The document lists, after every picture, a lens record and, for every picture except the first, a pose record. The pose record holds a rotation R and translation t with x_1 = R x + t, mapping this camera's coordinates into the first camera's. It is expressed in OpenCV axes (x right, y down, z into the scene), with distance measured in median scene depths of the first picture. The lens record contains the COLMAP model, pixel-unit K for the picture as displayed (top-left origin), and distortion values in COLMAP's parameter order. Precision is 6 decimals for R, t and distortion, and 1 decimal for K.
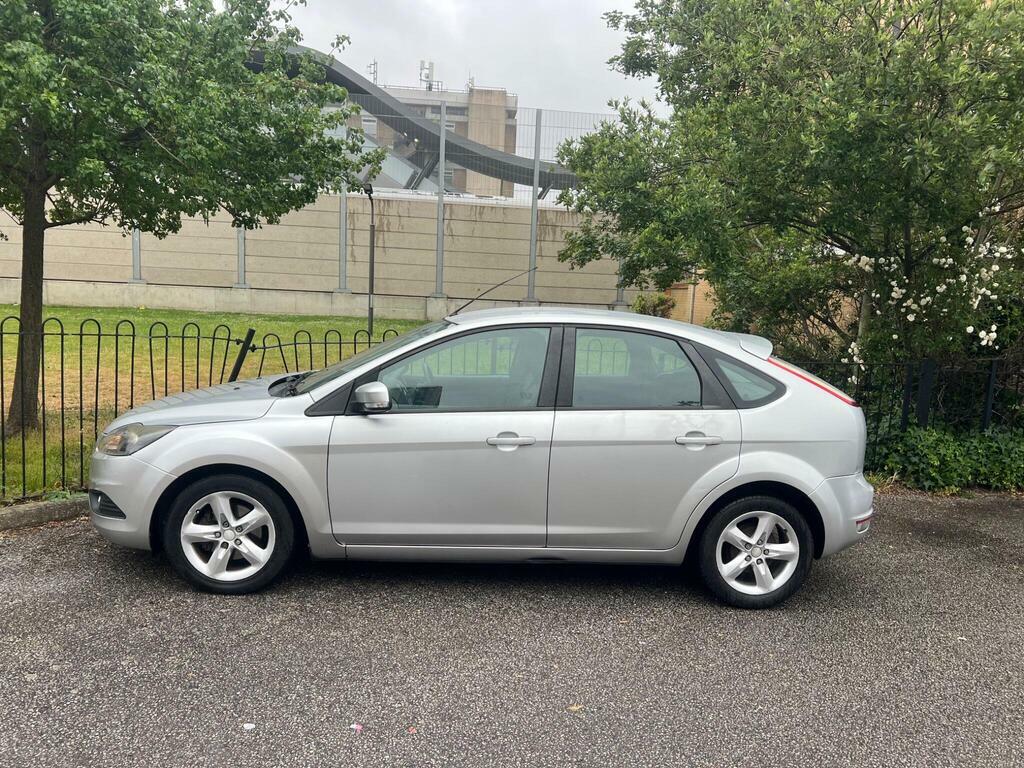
lens RADIAL K [[763.6, 0, 519.4], [0, 763.6, 381.4], [0, 0, 1]] dist [0.049871, -0.059740]
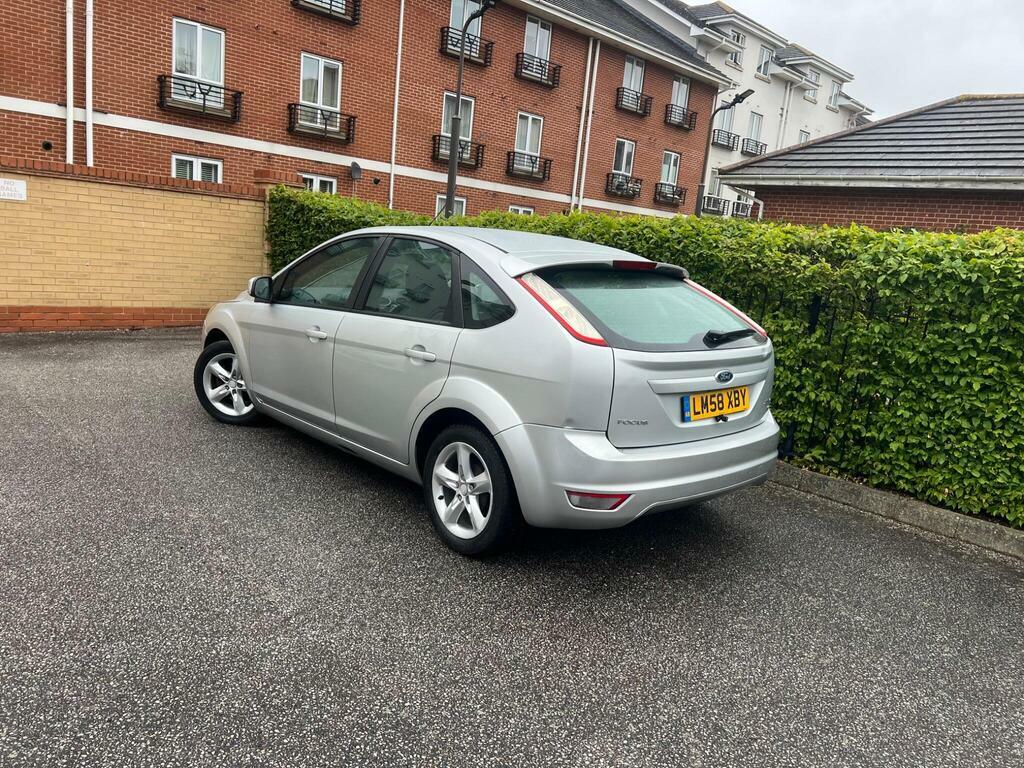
lens RADIAL K [[765.5, 0, 523.0], [0, 765.5, 396.9], [0, 0, 1]] dist [0.038314, -0.042637]
pose [[0.611661, 0.148896, -0.776982, 1.054704], [-0.129951, 0.987698, 0.086975, 0.030019], [0.780374, 0.047770, 0.623486, 0.514790]]
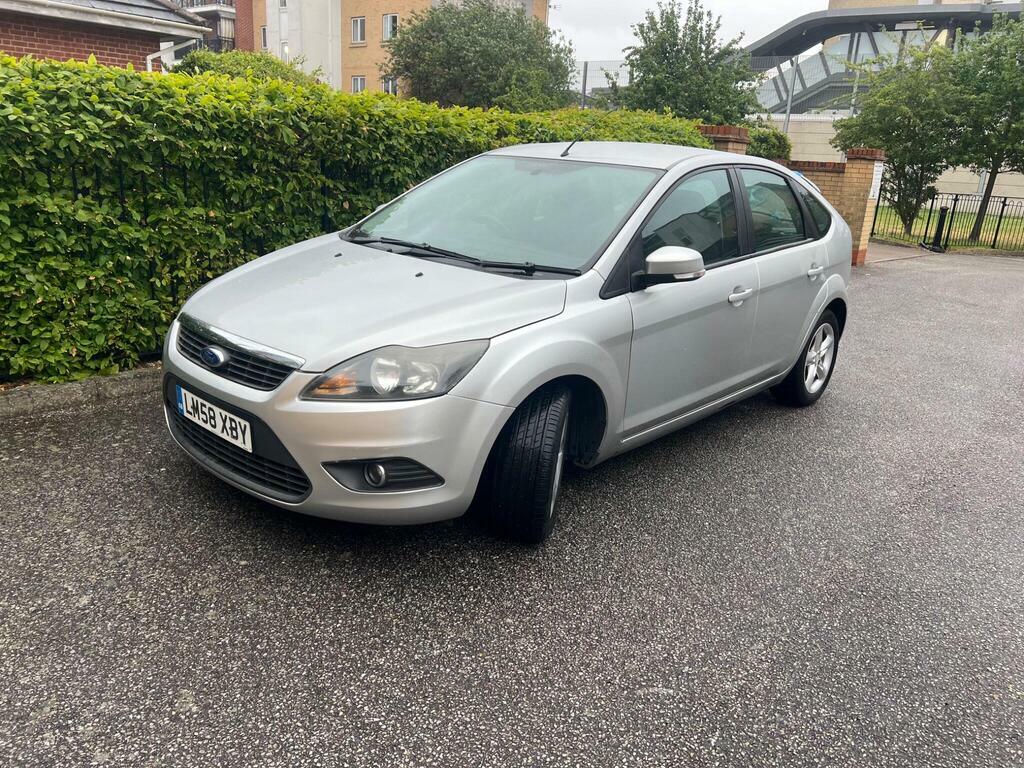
lens RADIAL K [[766.0, 0, 519.8], [0, 766.0, 389.9], [0, 0, 1]] dist [0.044581, -0.052934]
pose [[0.734227, -0.216839, 0.643344, -0.842155], [0.052399, 0.962894, 0.264742, -0.076383], [-0.676879, -0.160671, 0.718345, 0.456930]]
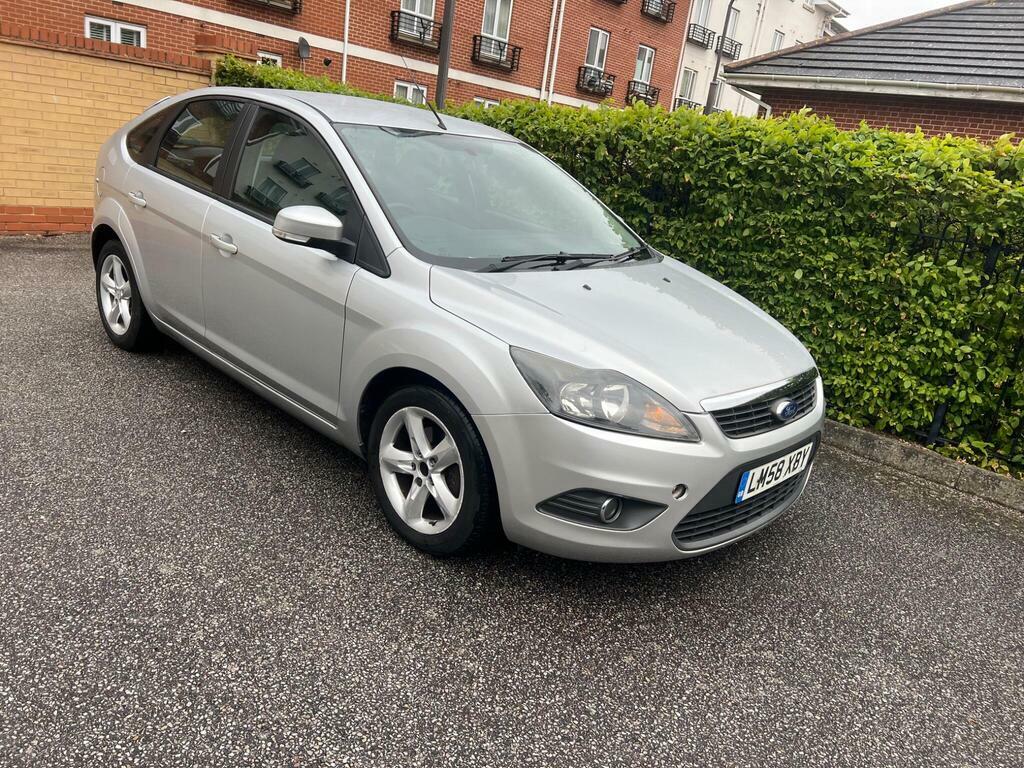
lens RADIAL K [[768.0, 0, 518.5], [0, 768.0, 393.2], [0, 0, 1]] dist [0.041003, -0.049651]
pose [[0.664391, 0.248849, -0.704741, 0.656995], [-0.161055, 0.968457, 0.190135, 0.015268], [0.729826, -0.012822, 0.683512, 0.586886]]
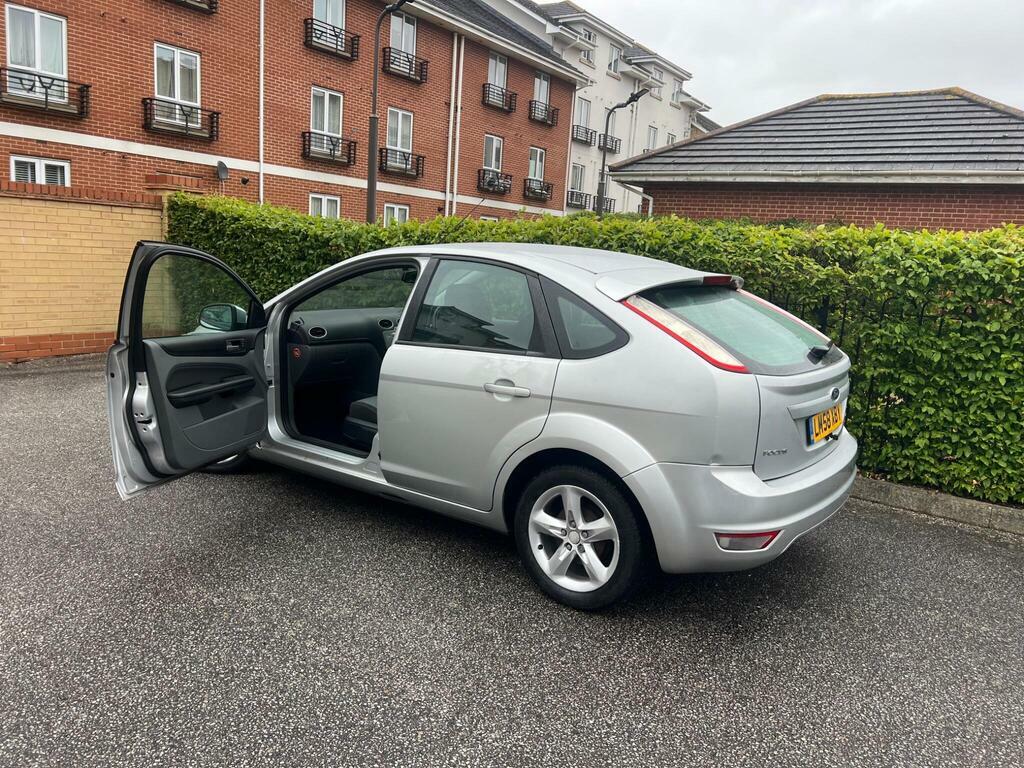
lens RADIAL K [[765.0, 0, 523.7], [0, 765.0, 384.7], [0, 0, 1]] dist [0.039317, -0.045855]
pose [[0.756102, 0.098412, -0.647013, 0.795868], [-0.078013, 0.995133, 0.060195, 0.018668], [0.649788, 0.004962, 0.760100, 0.369746]]
